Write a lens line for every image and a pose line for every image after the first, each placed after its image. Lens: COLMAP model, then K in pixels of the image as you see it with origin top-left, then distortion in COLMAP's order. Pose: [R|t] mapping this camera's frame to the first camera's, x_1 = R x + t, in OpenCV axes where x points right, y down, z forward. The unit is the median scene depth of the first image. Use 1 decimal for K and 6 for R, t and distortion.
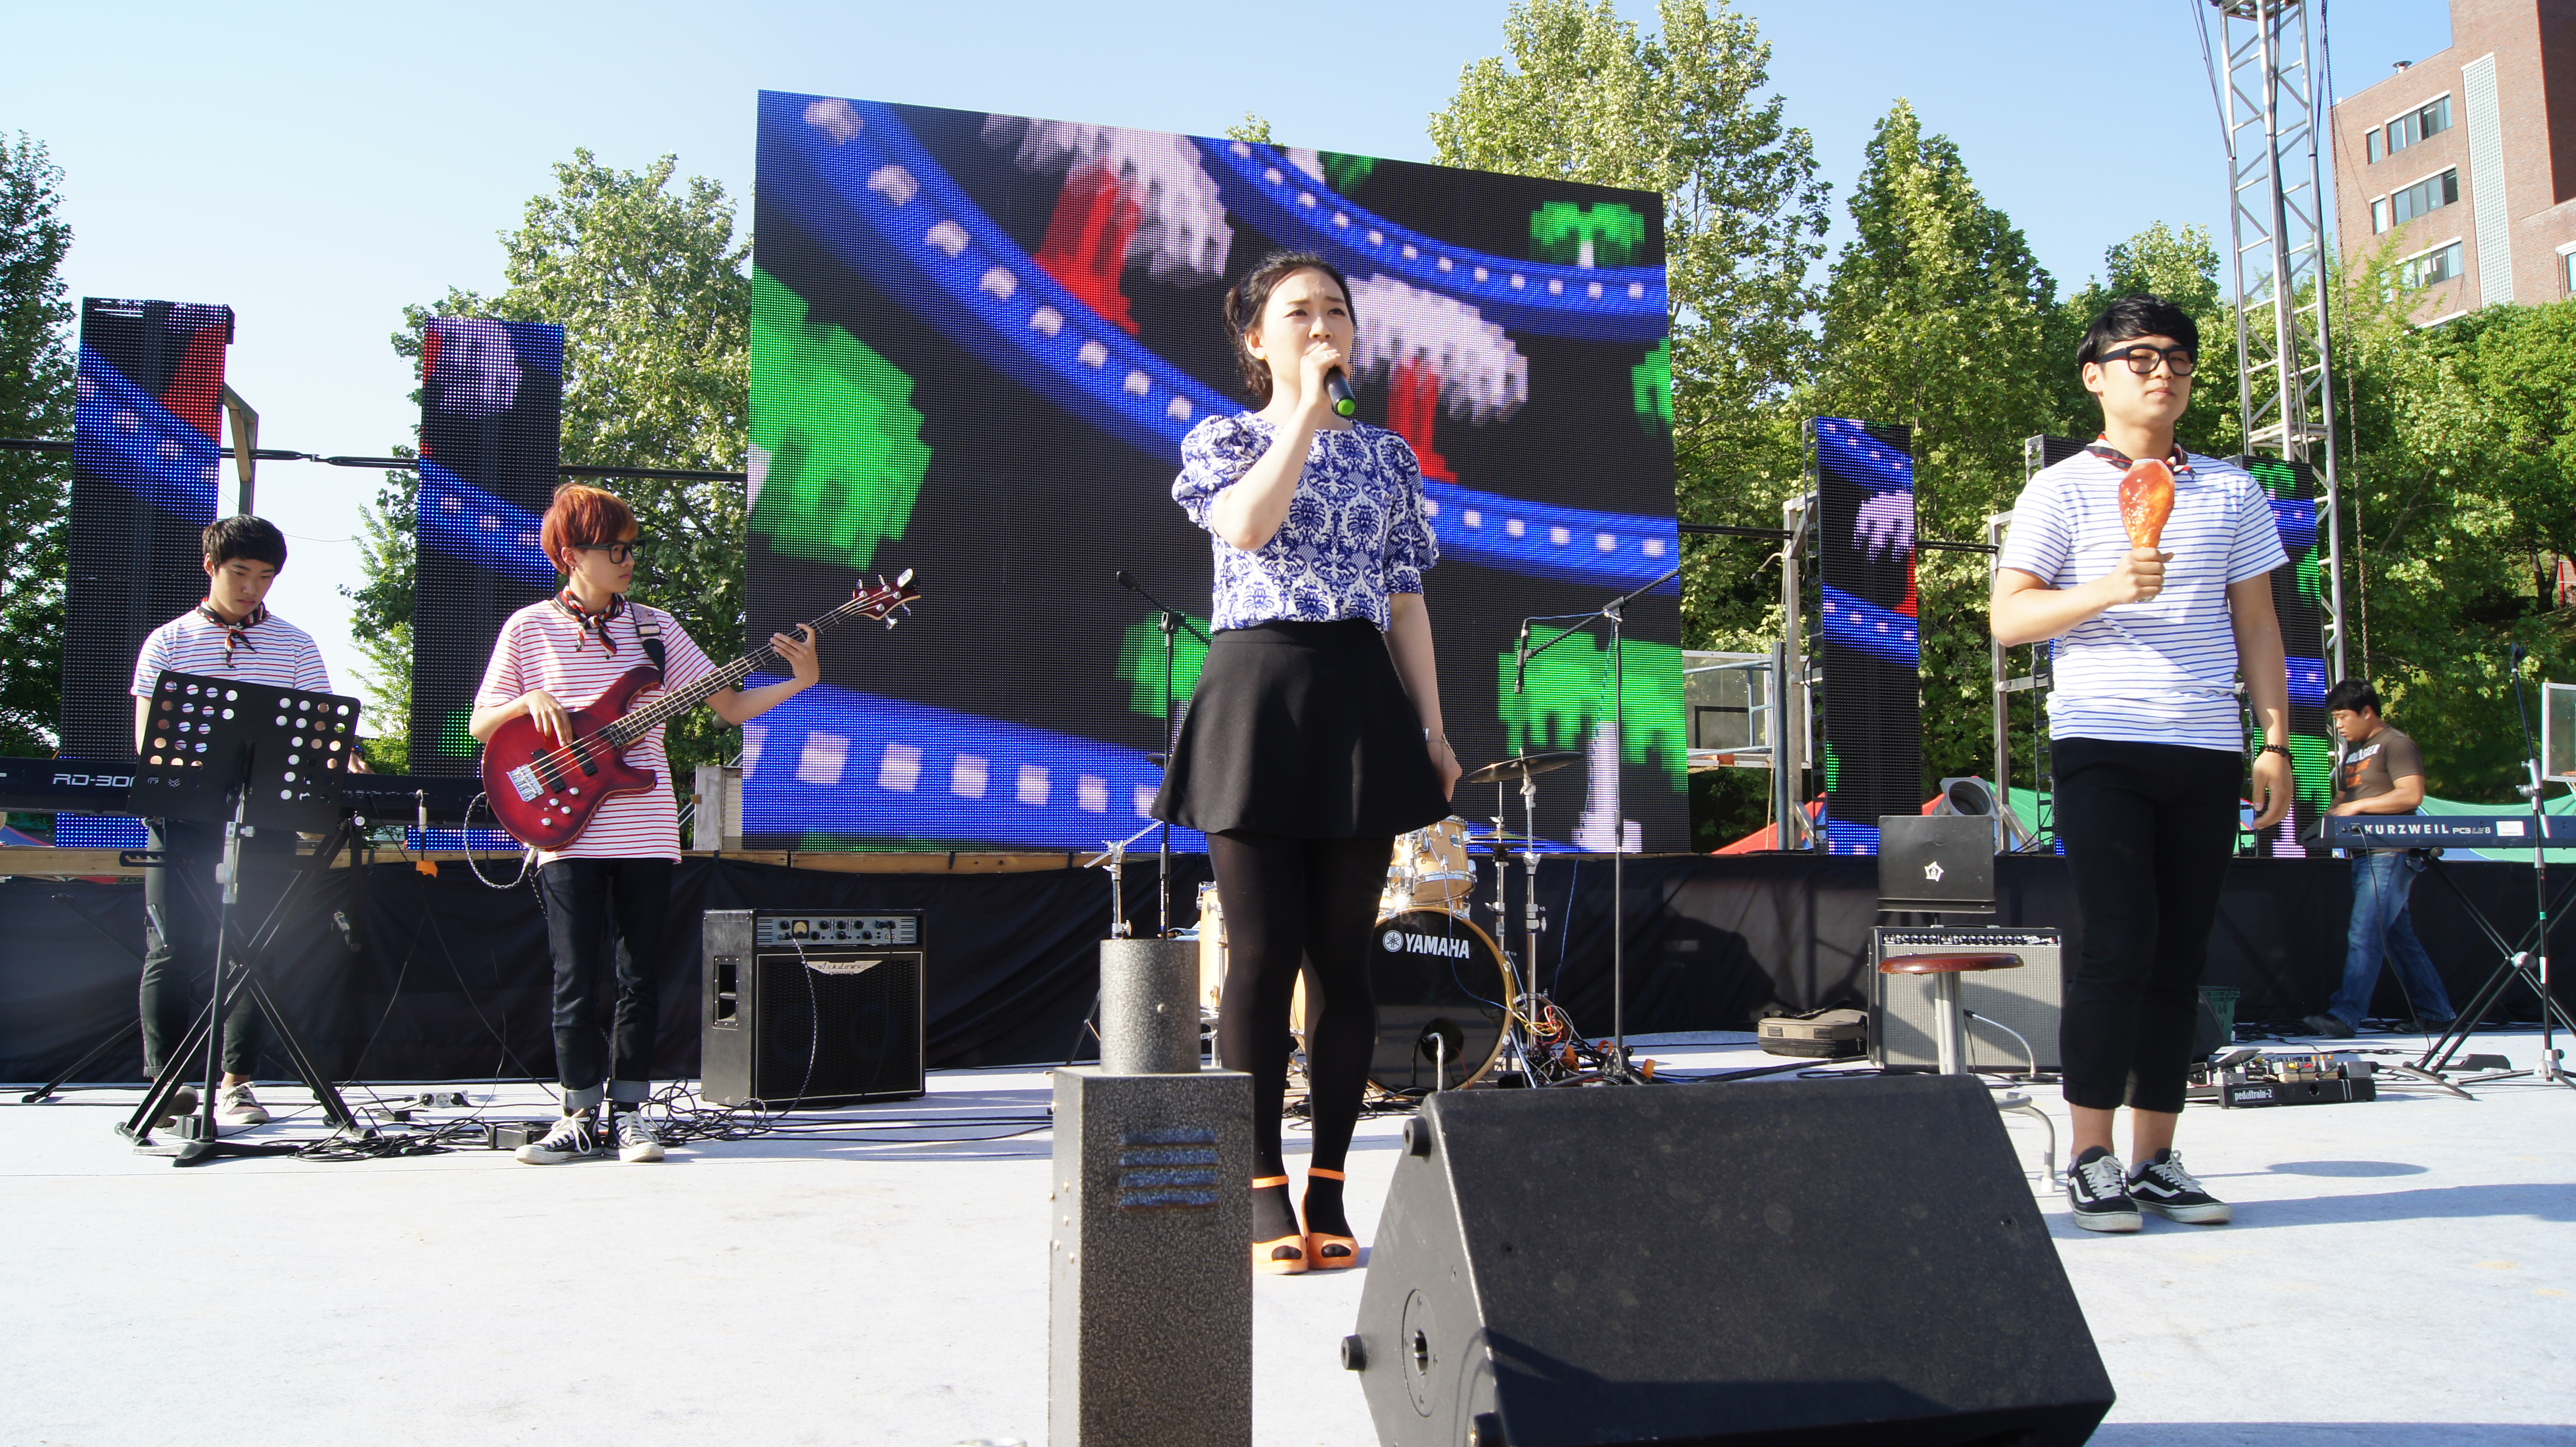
lens RADIAL K [[1995.6, 0, 1288.6], [0, 1995.6, 746.9], [0, 0, 1]] dist [-0.077978, -0.002535]
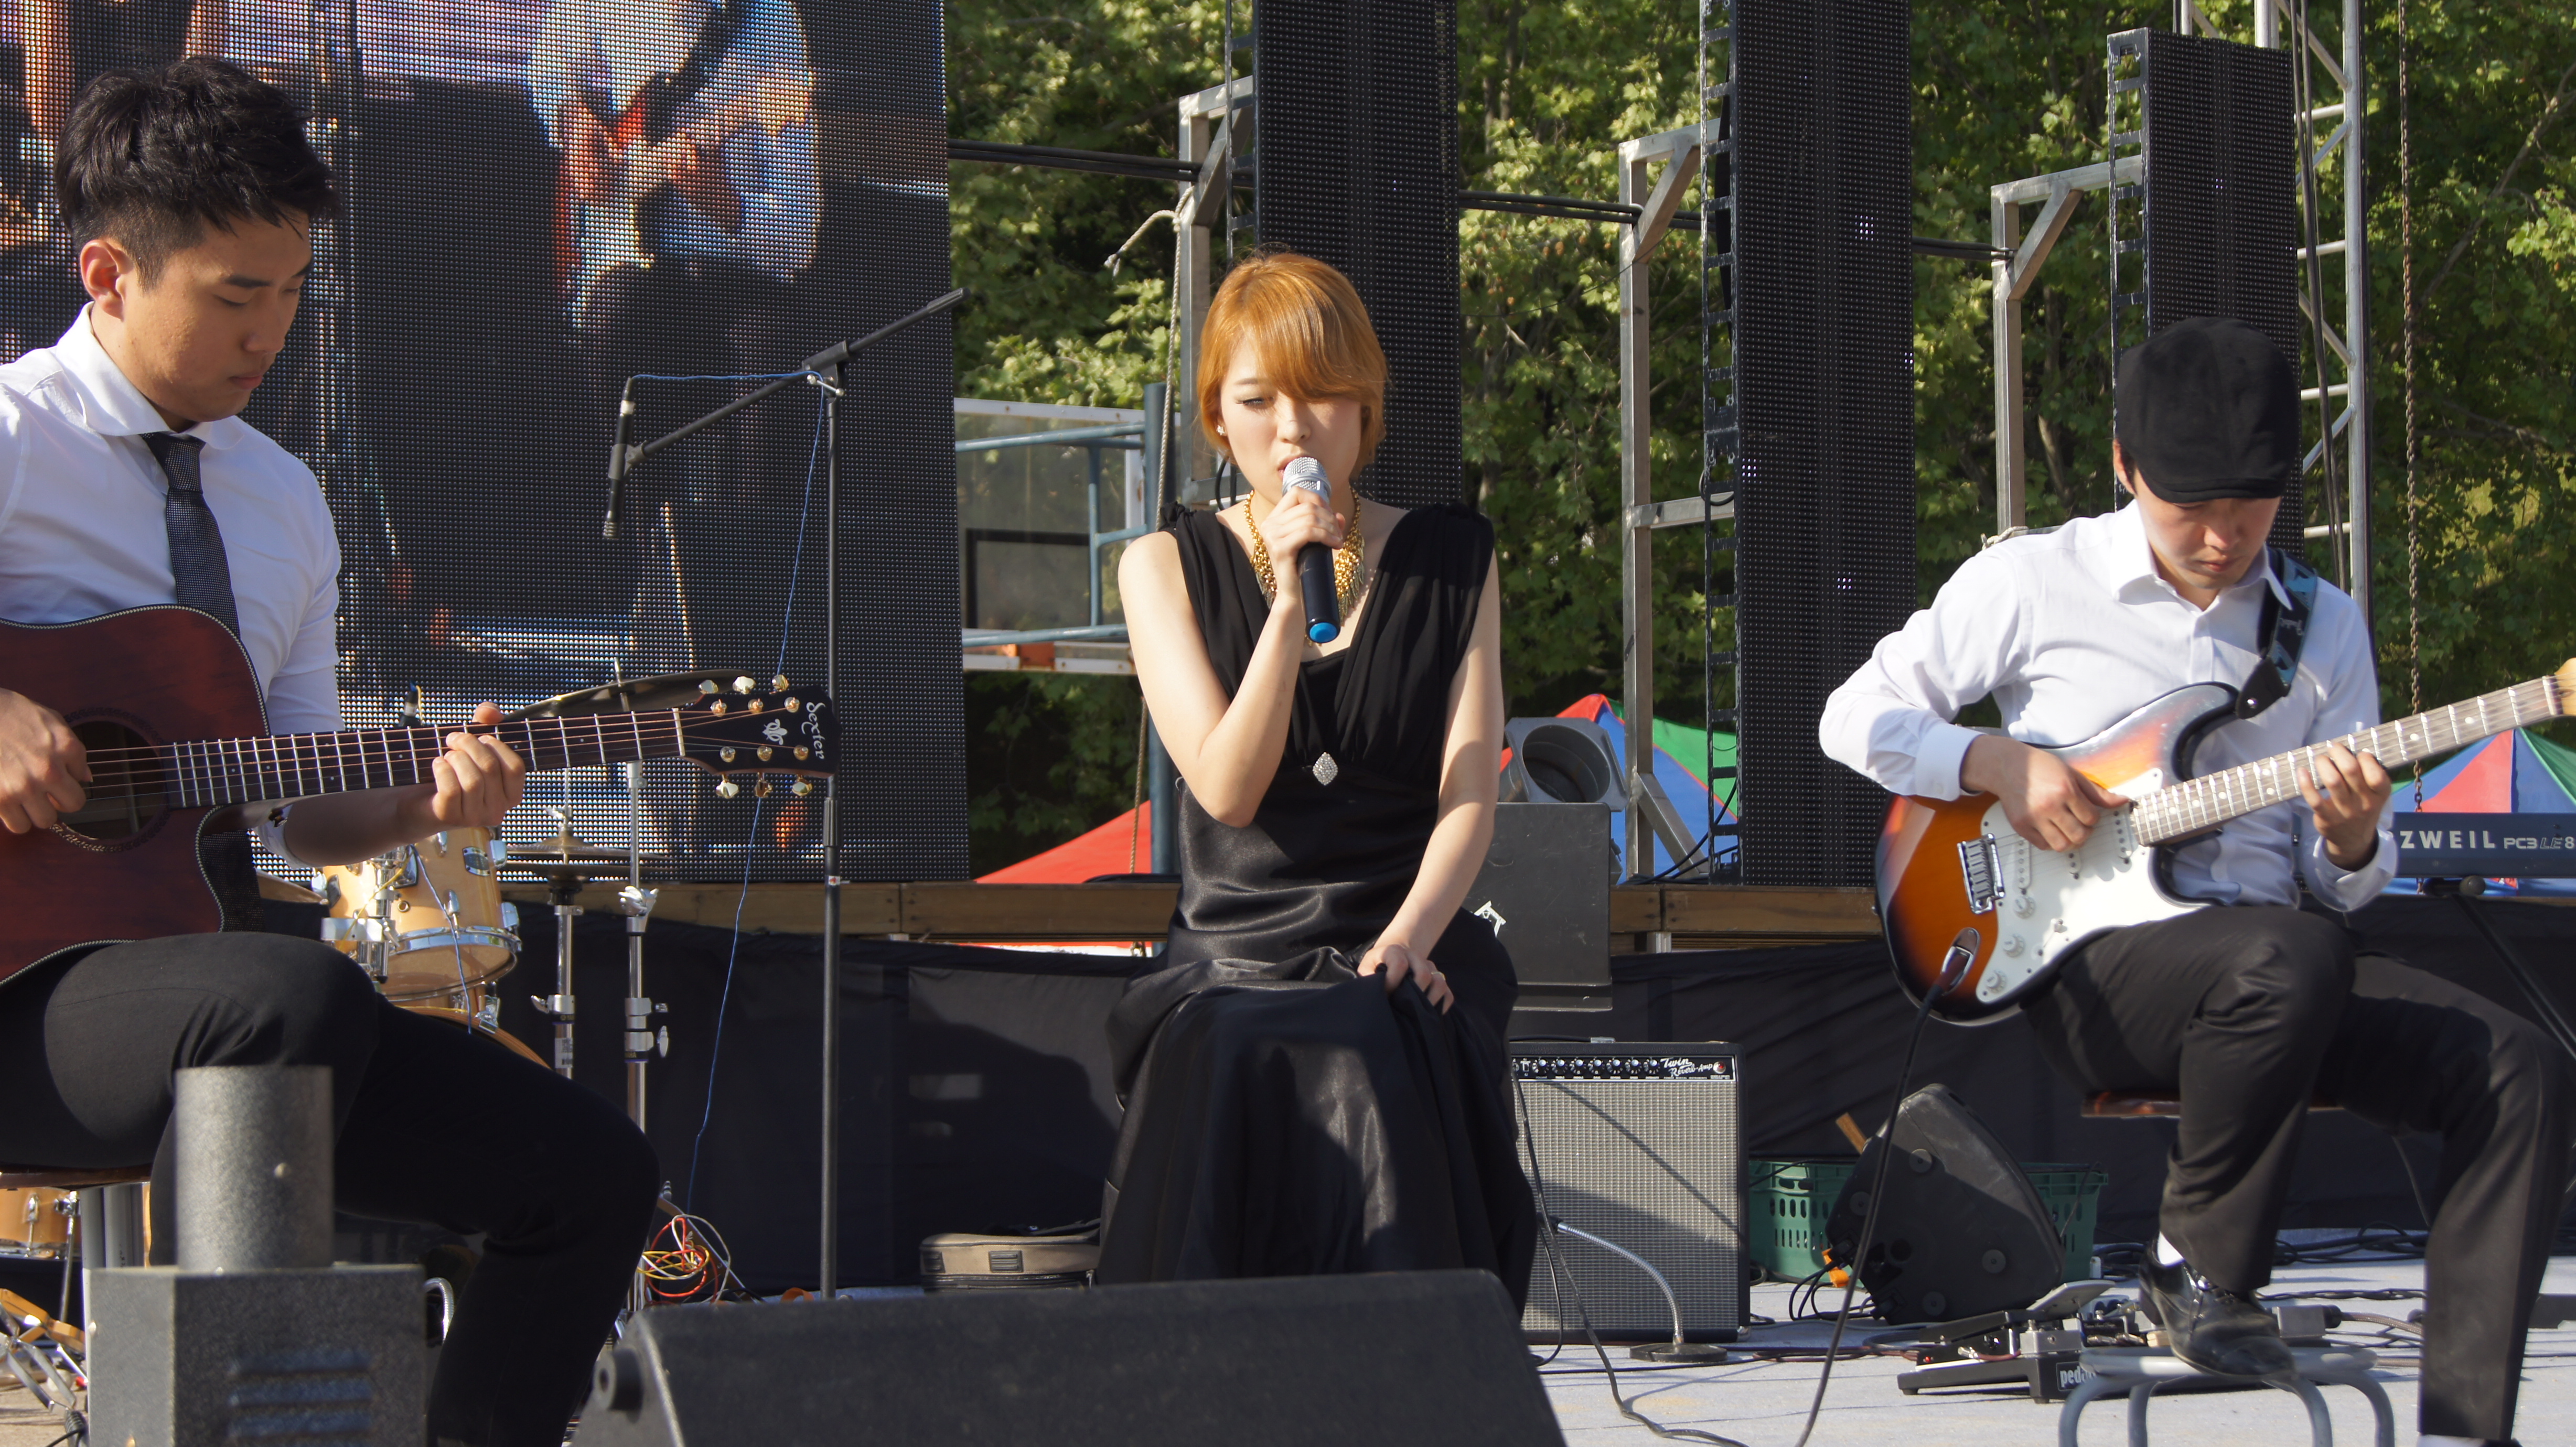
lens RADIAL K [[5023.1, 0, 1277.3], [0, 5023.1, 732.6], [0, 0, 1]] dist [-0.018379, 0.062472]
pose [[0.964472, 0.005885, 0.264118, -0.016322], [-0.013057, 0.999592, 0.025409, -0.005350], [-0.263860, -0.027955, 0.964156, -0.060476]]
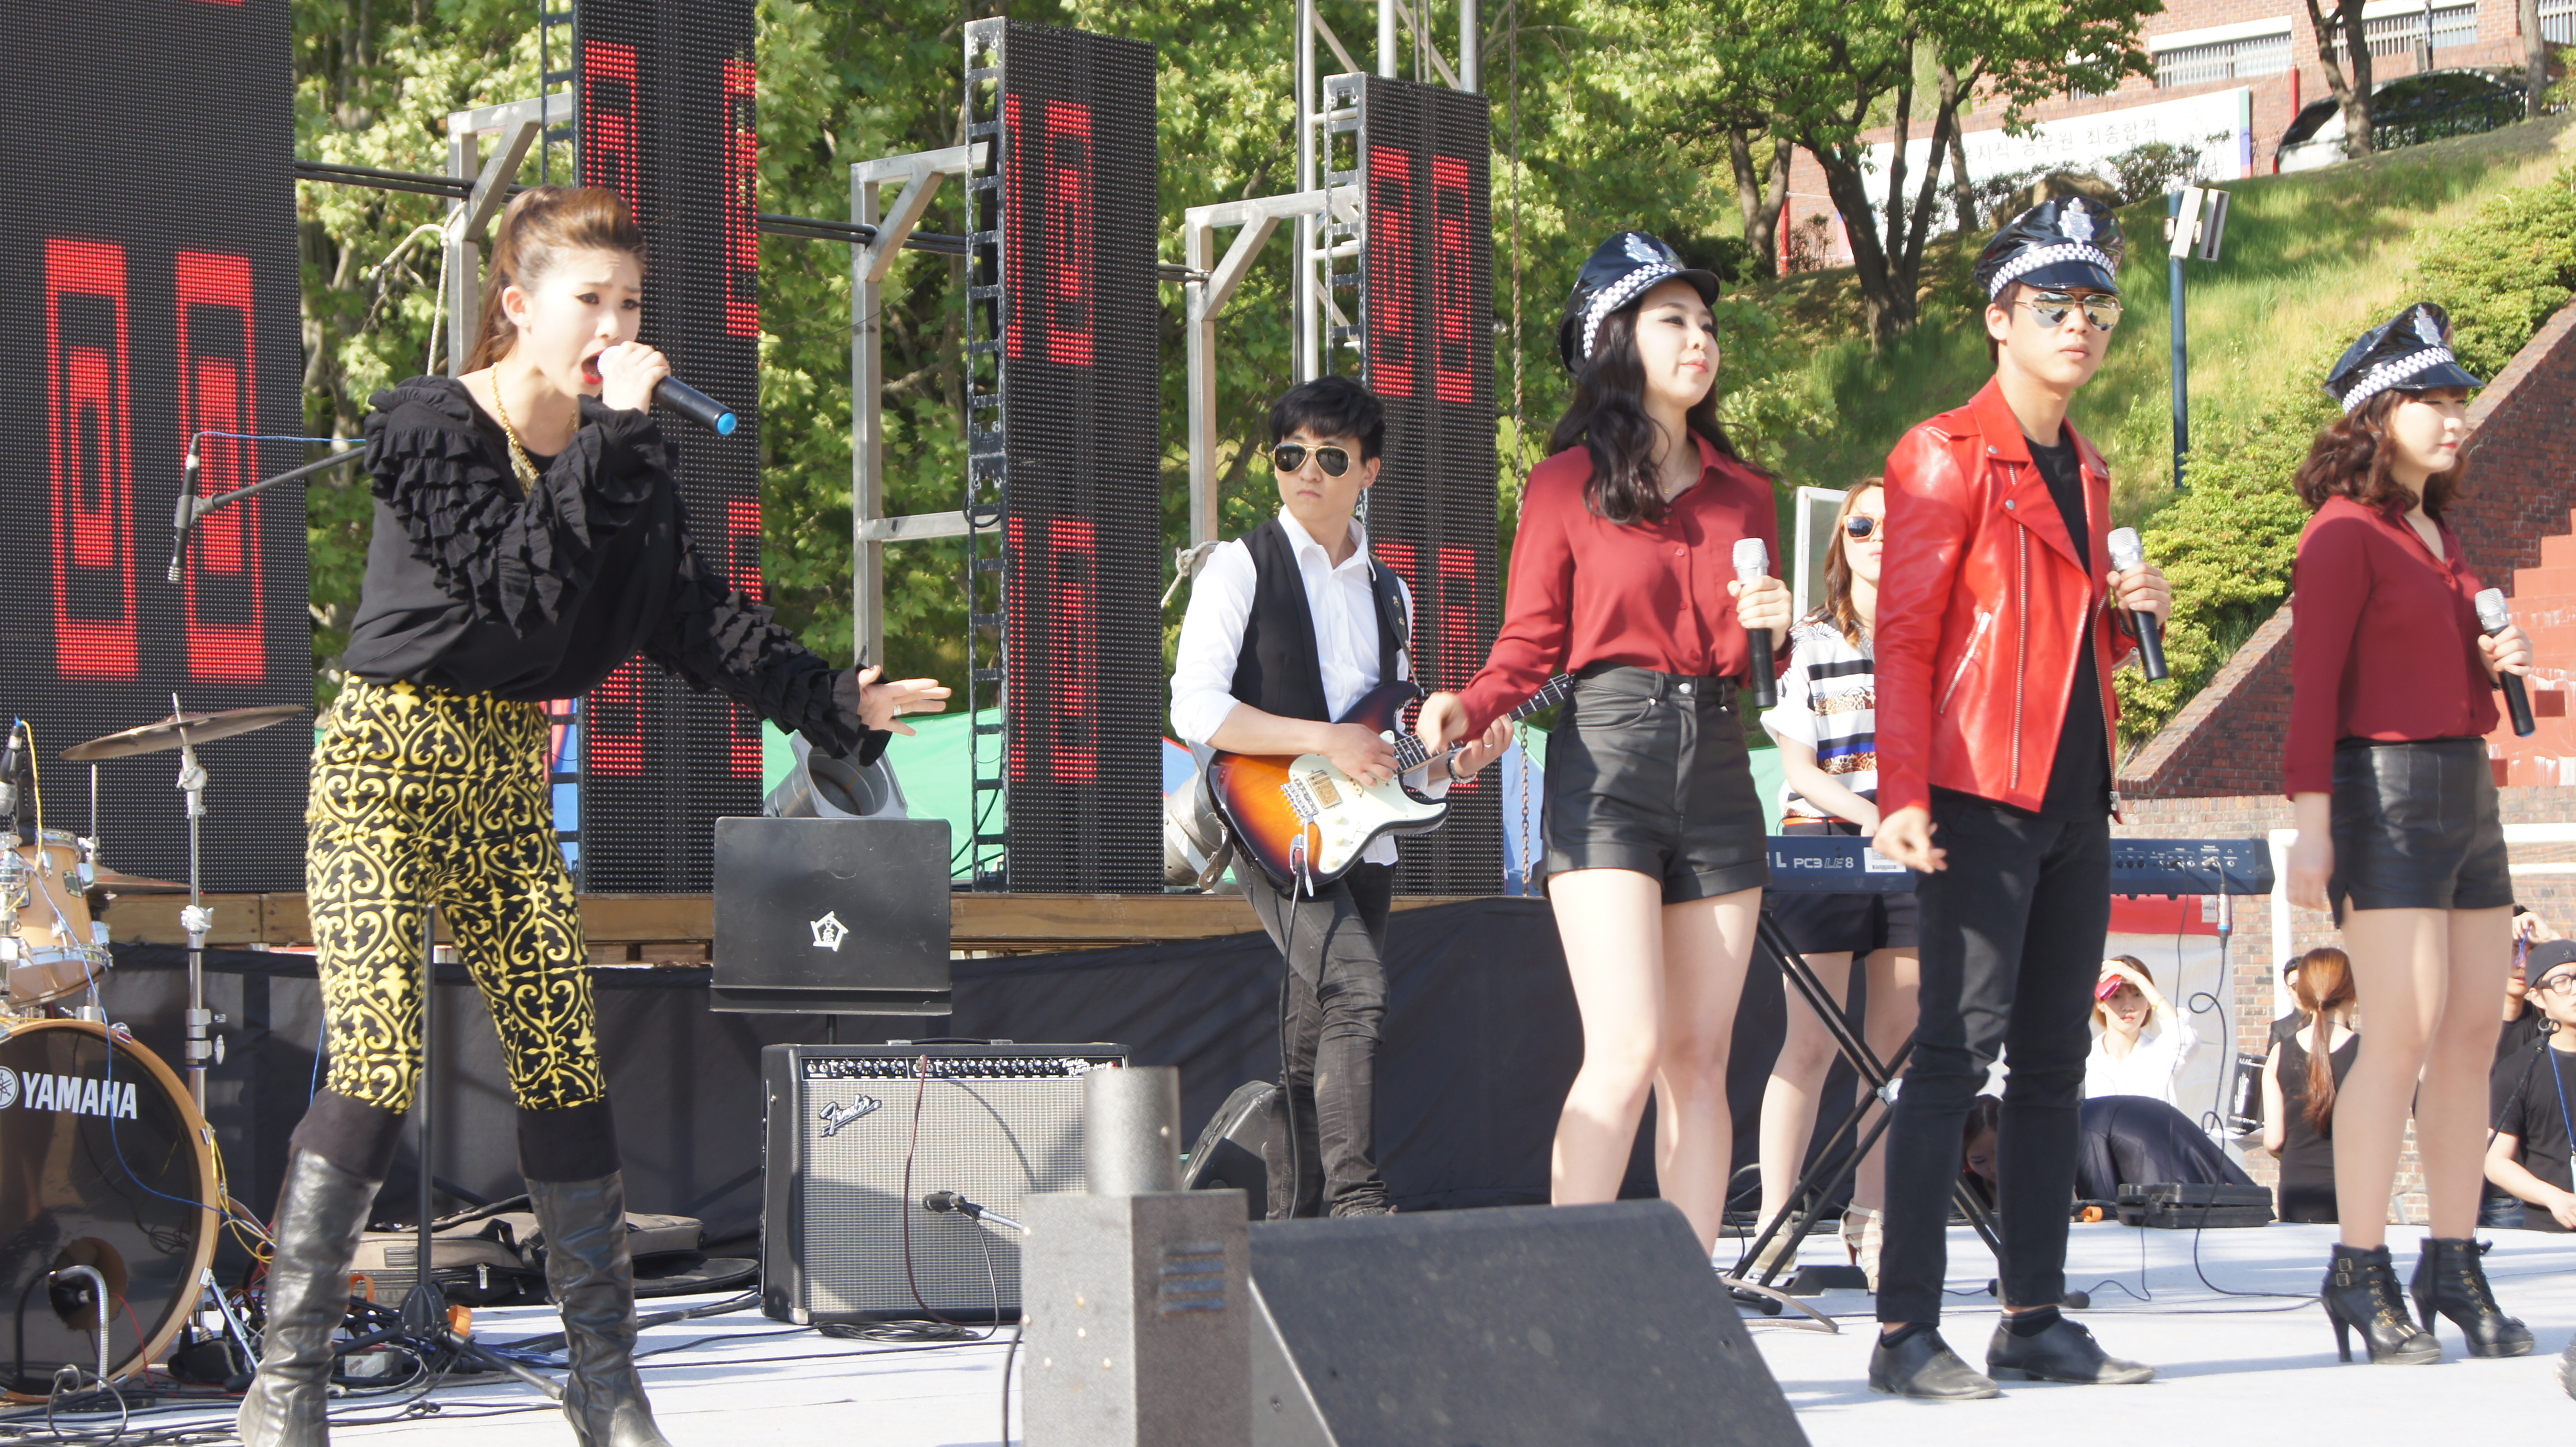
lens RADIAL K [[5850.9, 0, 1288.0], [0, 5850.9, 723.5], [0, 0, 1]] dist [0.022350, 0.212784]
pose [[0.873659, 0.010329, 0.486430, -0.135073], [-0.027461, 0.999228, 0.028103, -0.015699], [-0.485764, -0.037910, 0.873268, -0.155562]]
